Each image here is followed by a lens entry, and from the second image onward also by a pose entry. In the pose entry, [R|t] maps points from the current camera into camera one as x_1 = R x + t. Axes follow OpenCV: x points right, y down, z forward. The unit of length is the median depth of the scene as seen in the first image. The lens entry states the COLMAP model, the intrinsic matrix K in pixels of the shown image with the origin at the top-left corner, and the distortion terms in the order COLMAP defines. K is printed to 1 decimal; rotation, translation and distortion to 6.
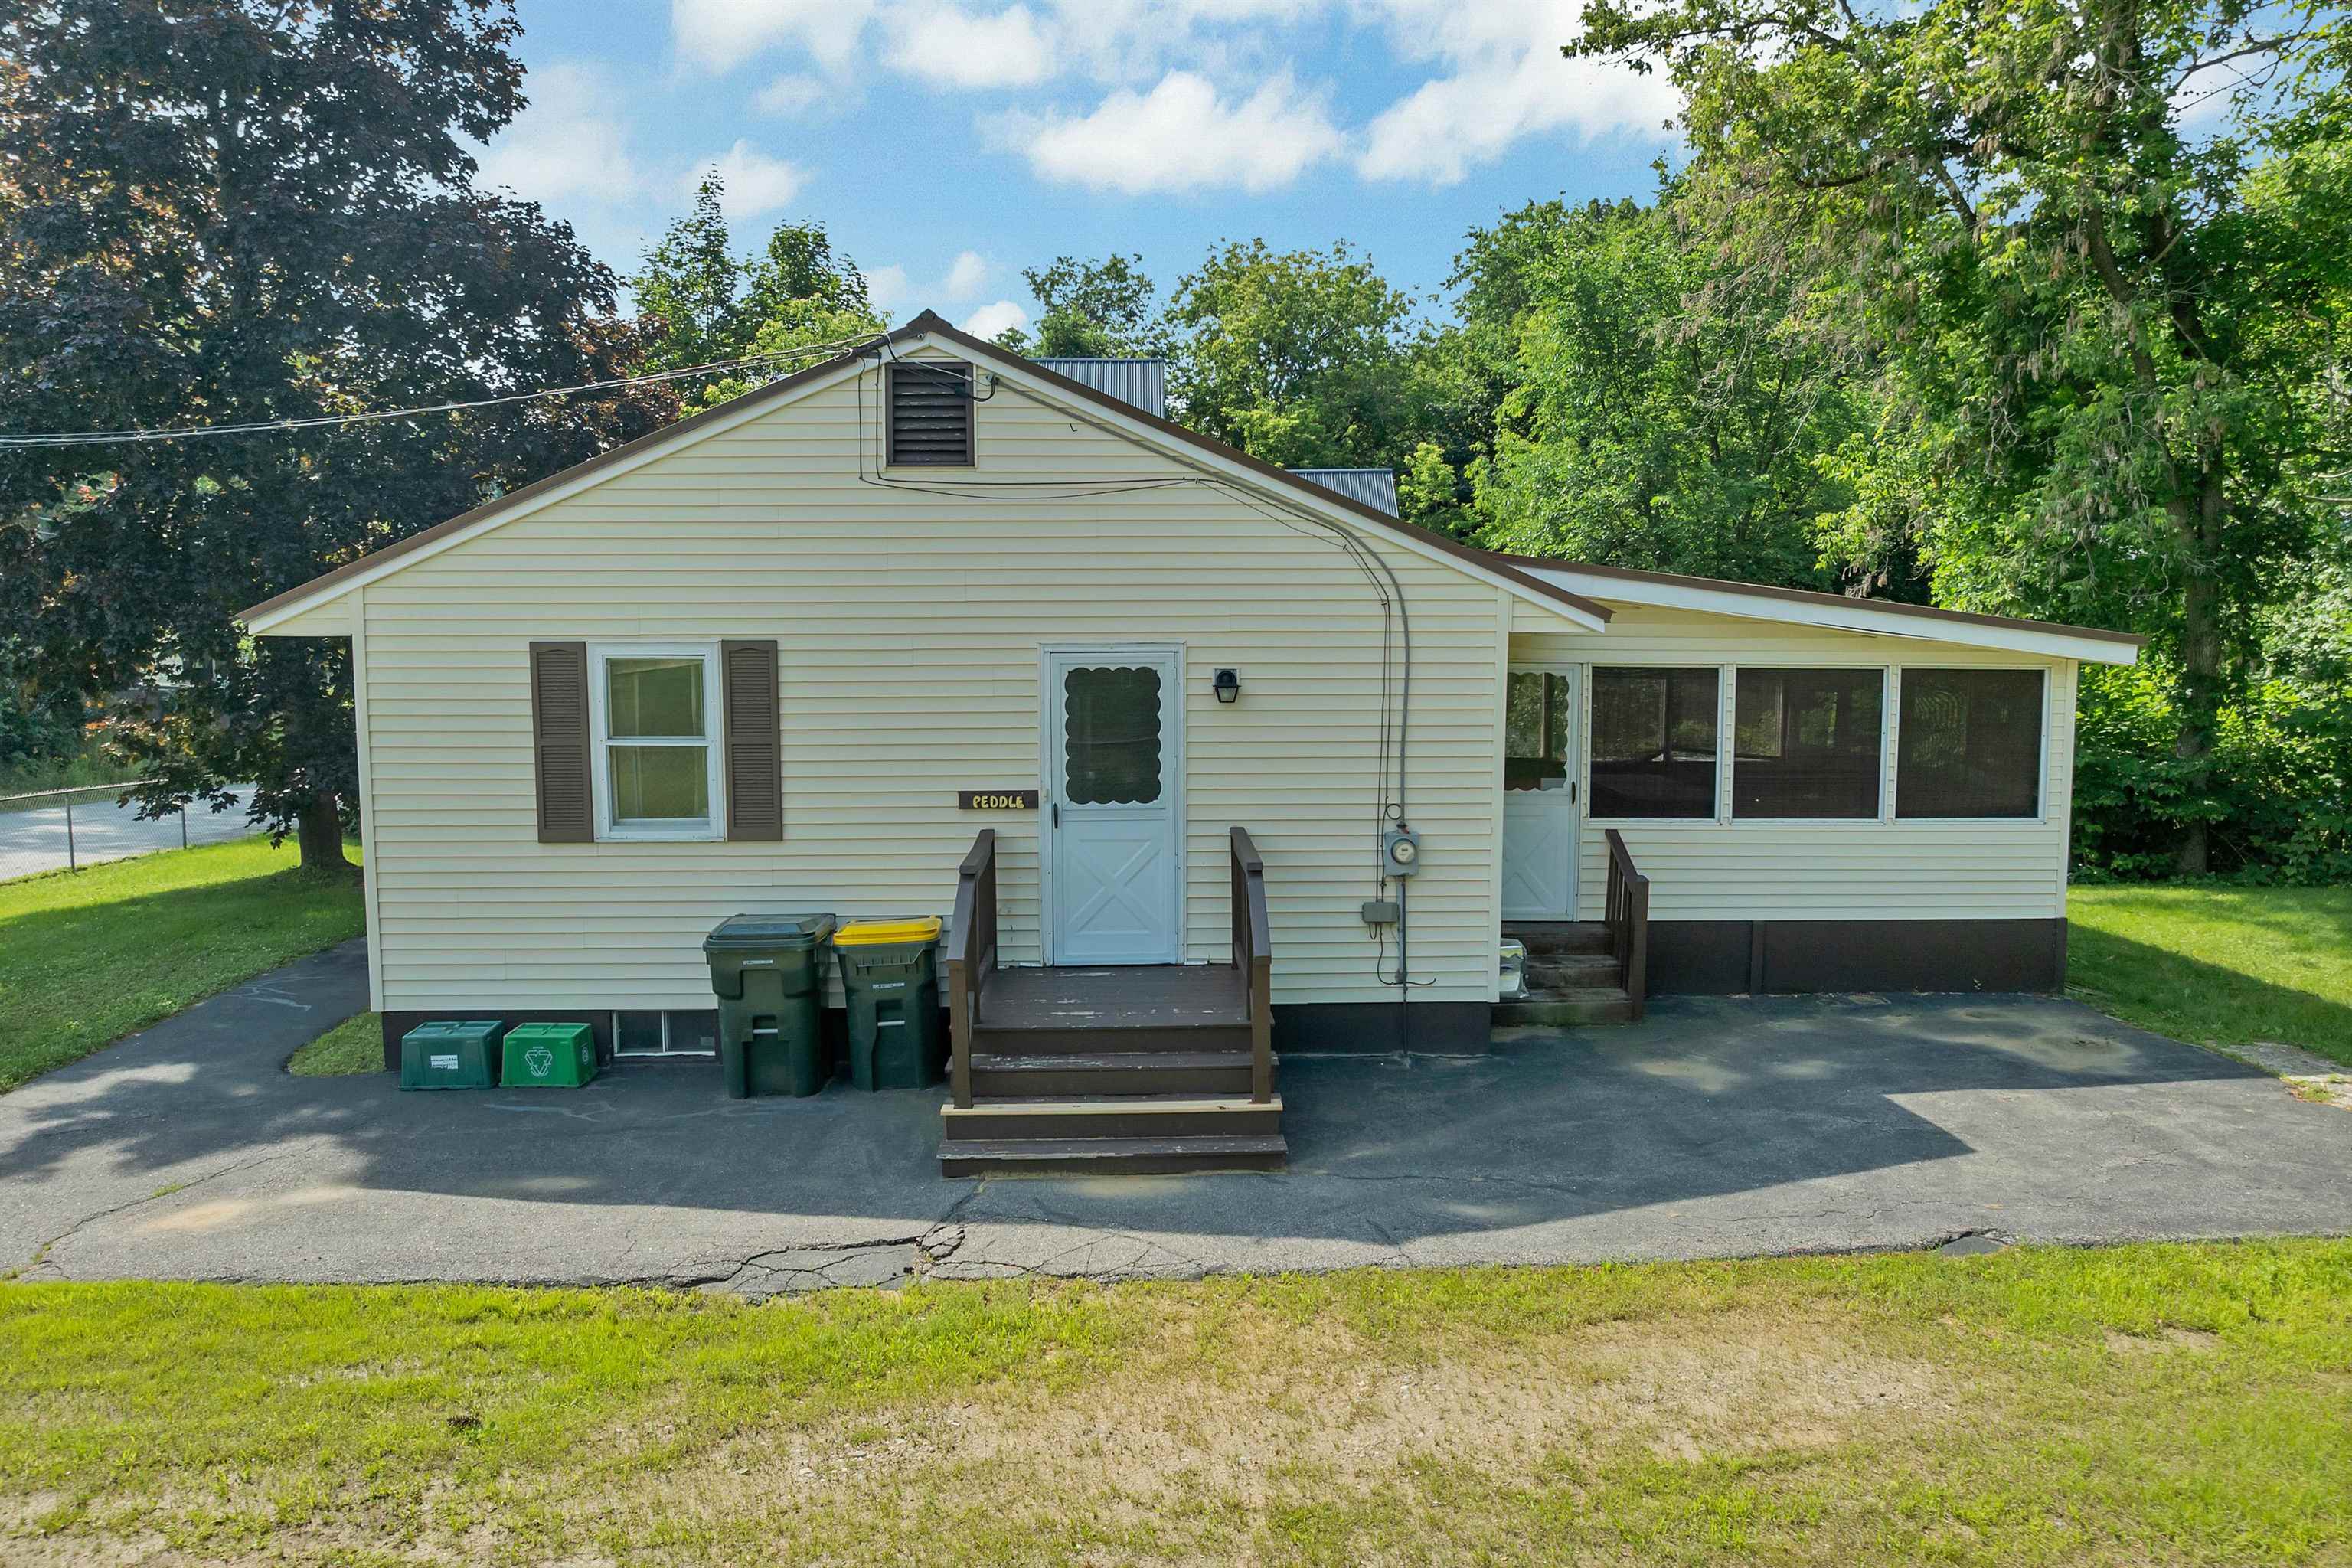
lens RADIAL K [[1714.5, 0, 1176.0], [0, 1714.5, 784.0], [0, 0, 1]] dist [-0.030156, -0.004589]
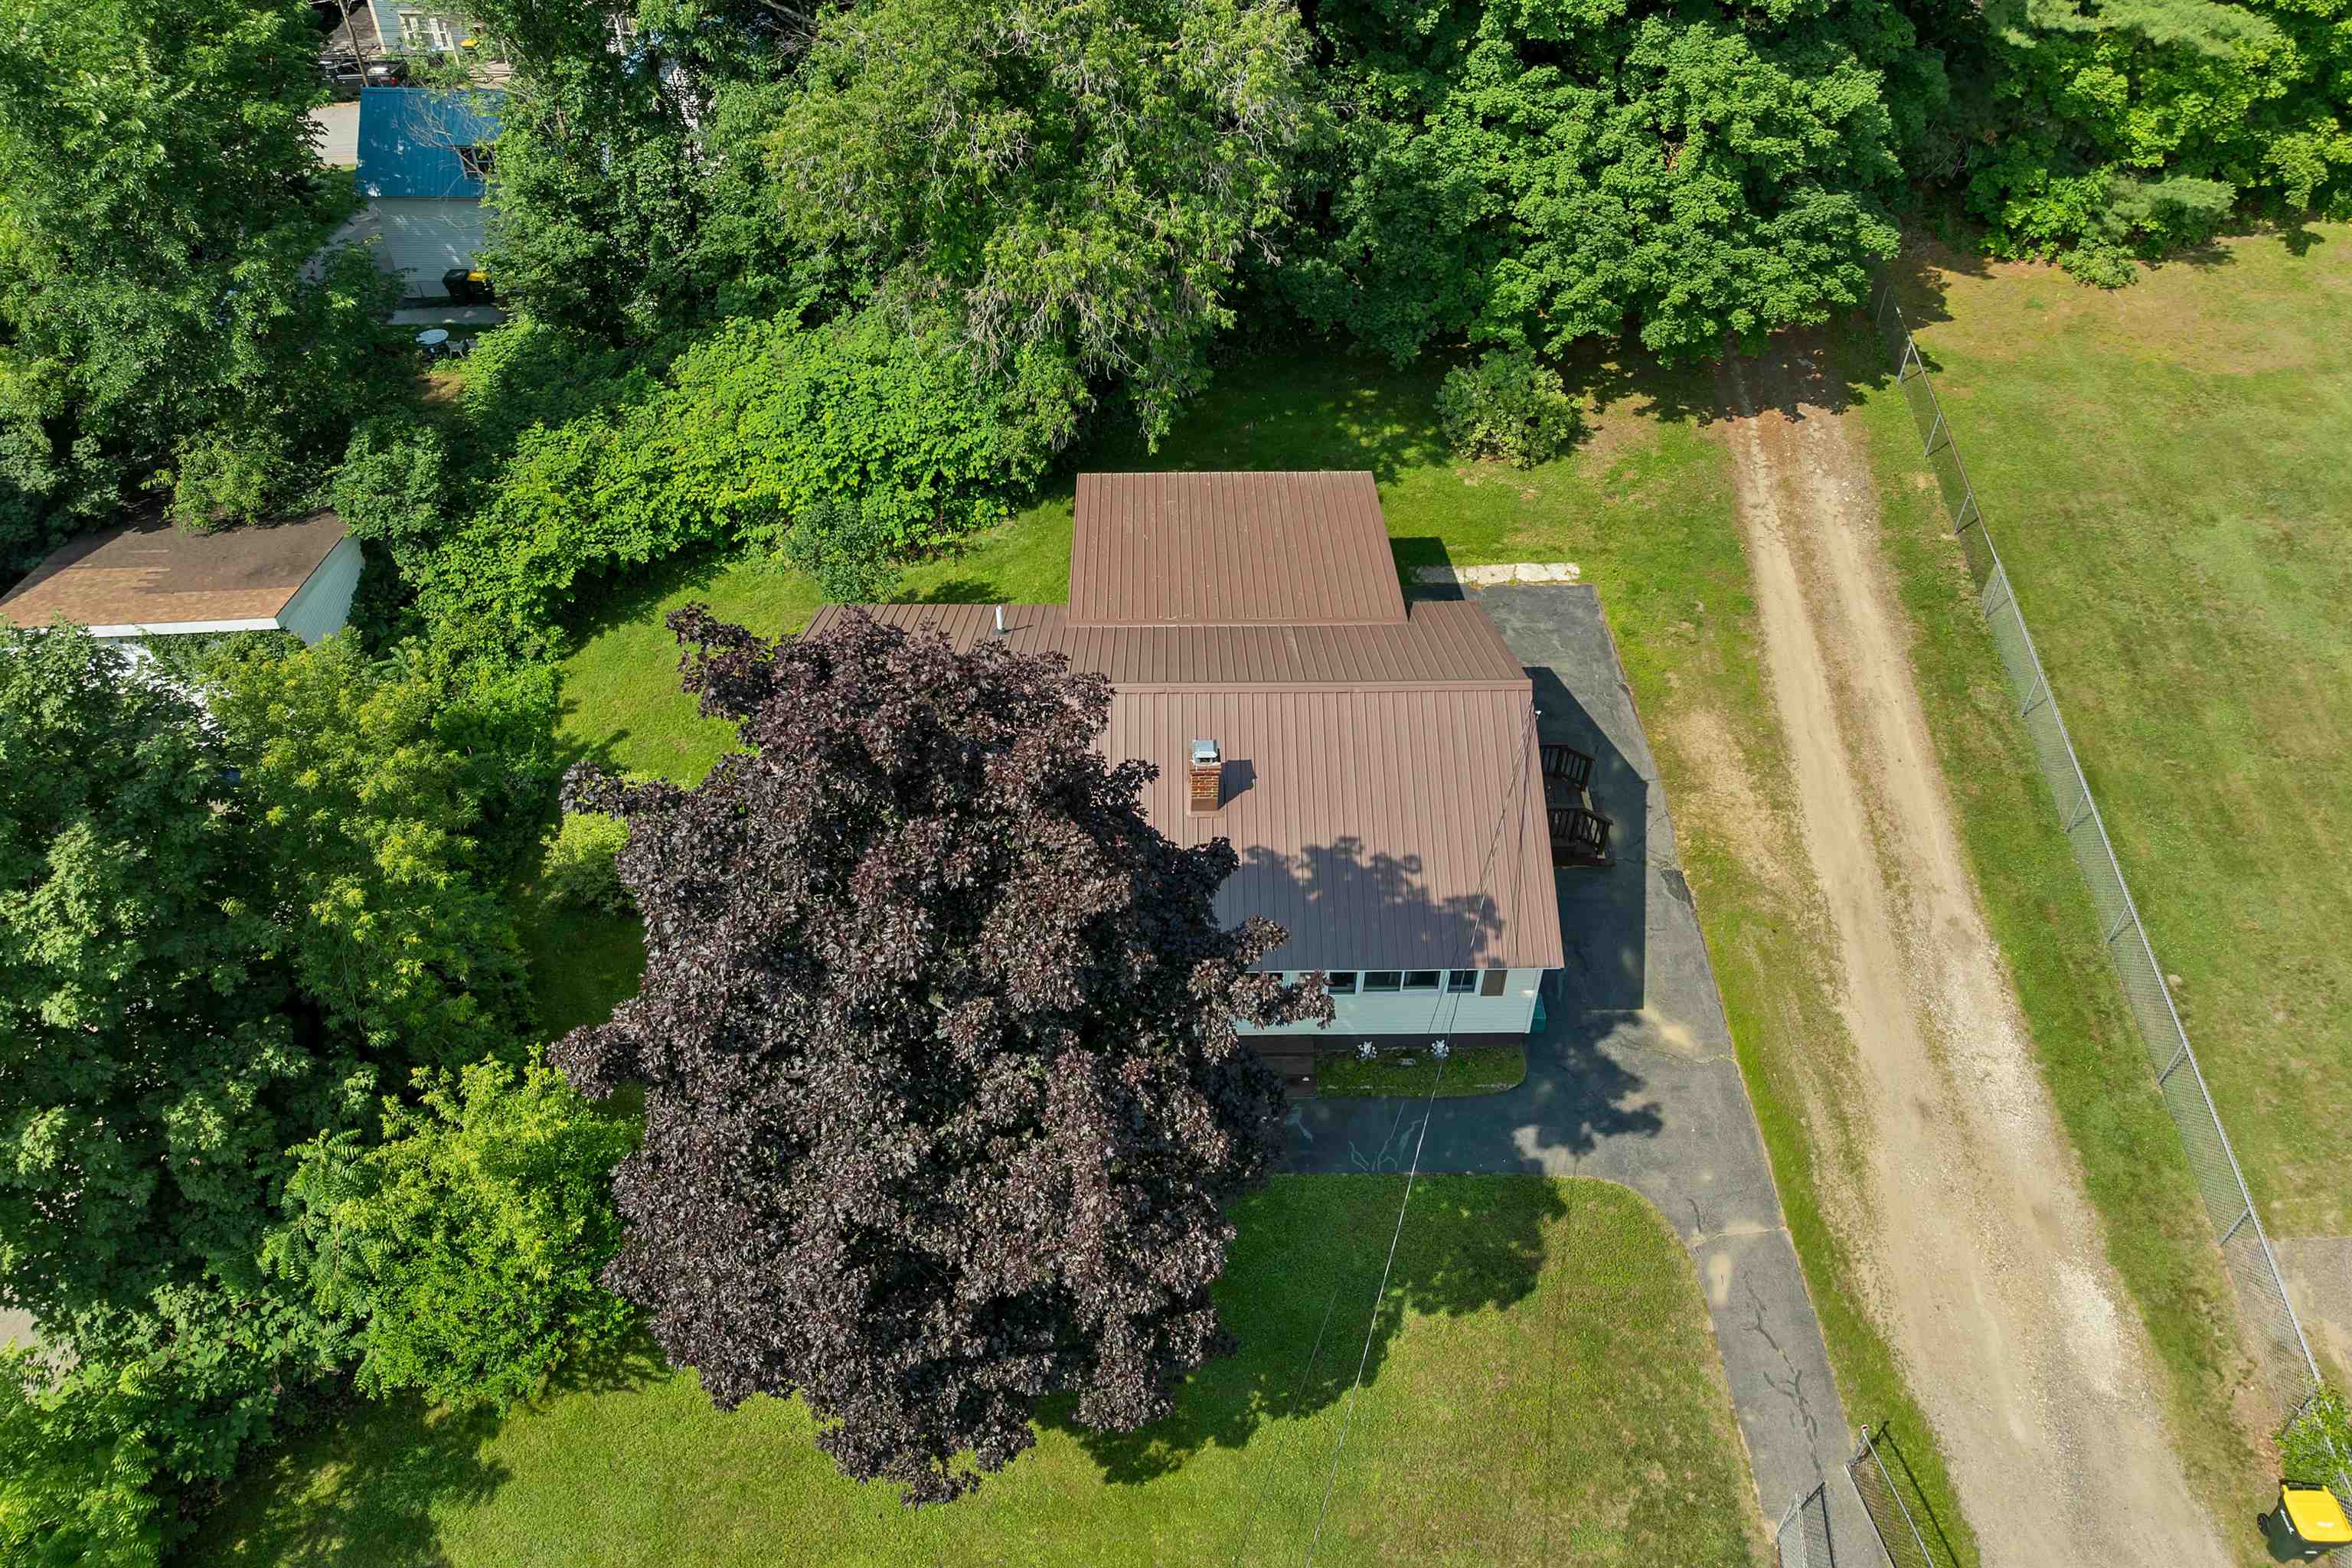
lens RADIAL K [[1670.1, 0, 1186.2], [0, 1670.1, 704.0], [0, 0, 1]] dist [-0.034099, -0.004563]
pose [[0.017473, -0.673326, 0.739140, -1.995327], [0.106775, 0.736282, 0.668198, -1.947040], [-0.994130, 0.067246, 0.084759, 1.270317]]
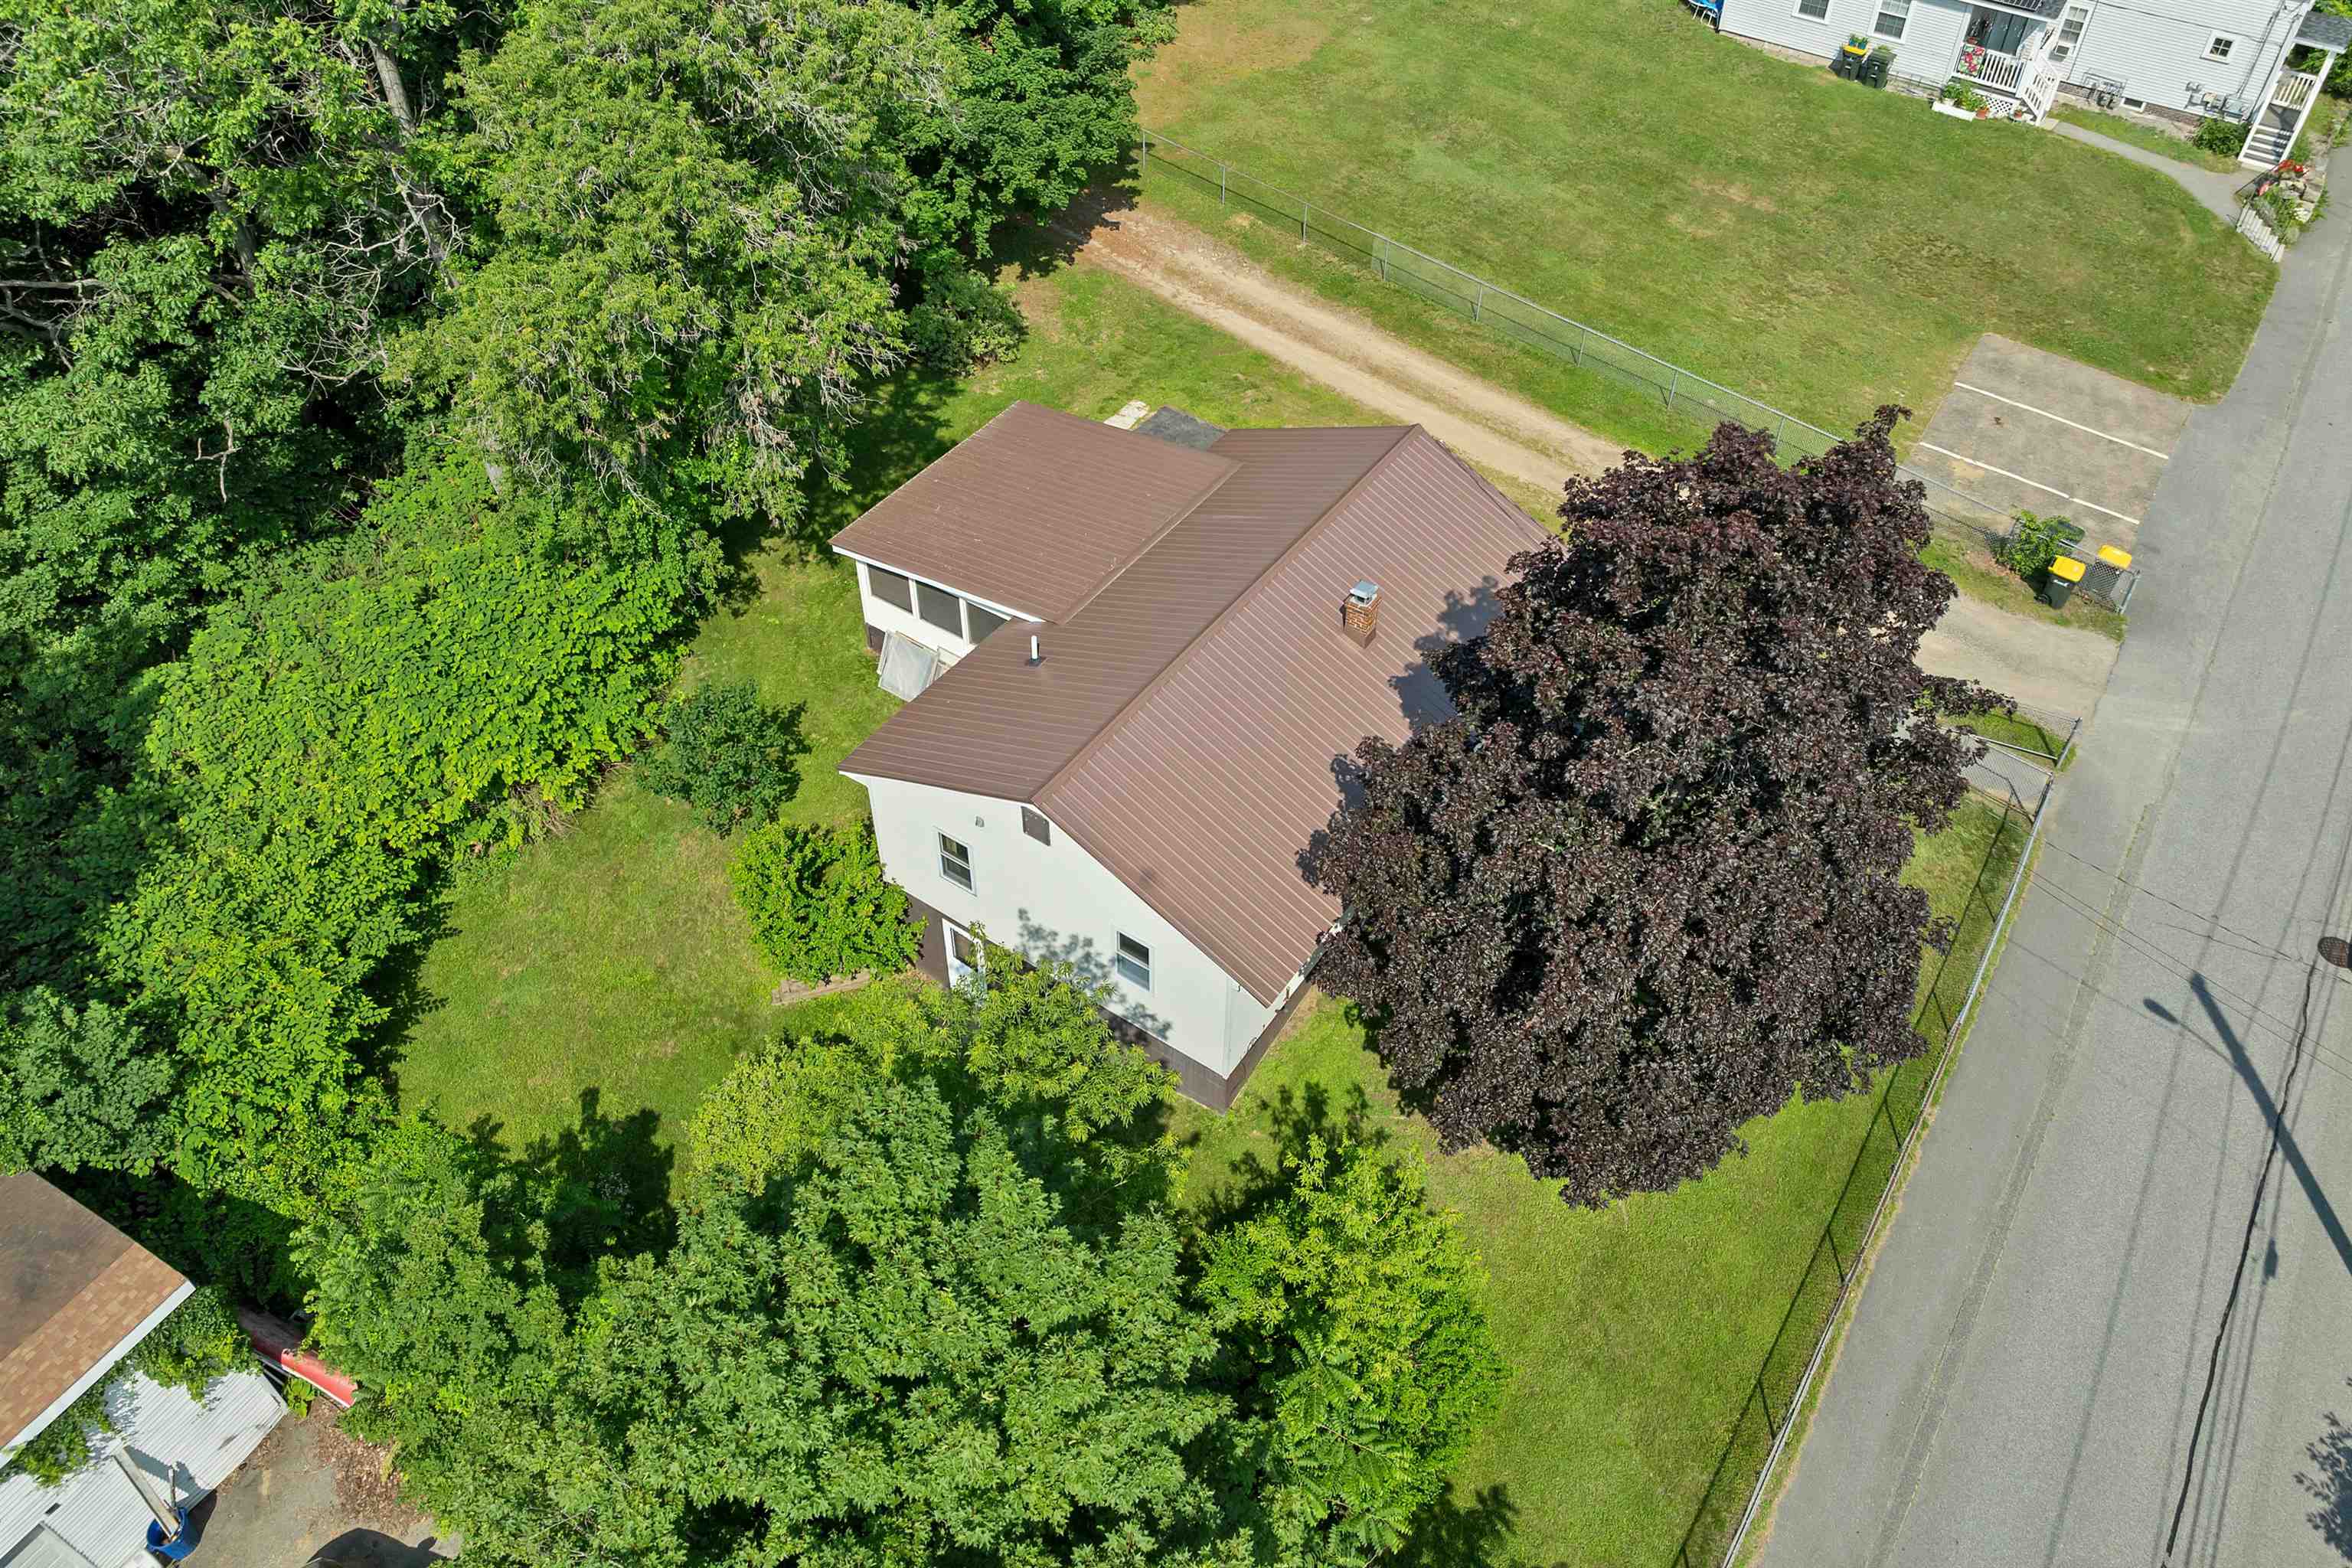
lens RADIAL K [[1674.7, 0, 1179.2], [0, 1674.7, 696.7], [0, 0, 1]] dist [-0.040524, 0.005081]
pose [[-0.807481, -0.416042, 0.418191, -1.256243], [0.048915, 0.659260, 0.750323, -2.233775], [-0.587862, 0.626327, -0.511989, 3.082454]]
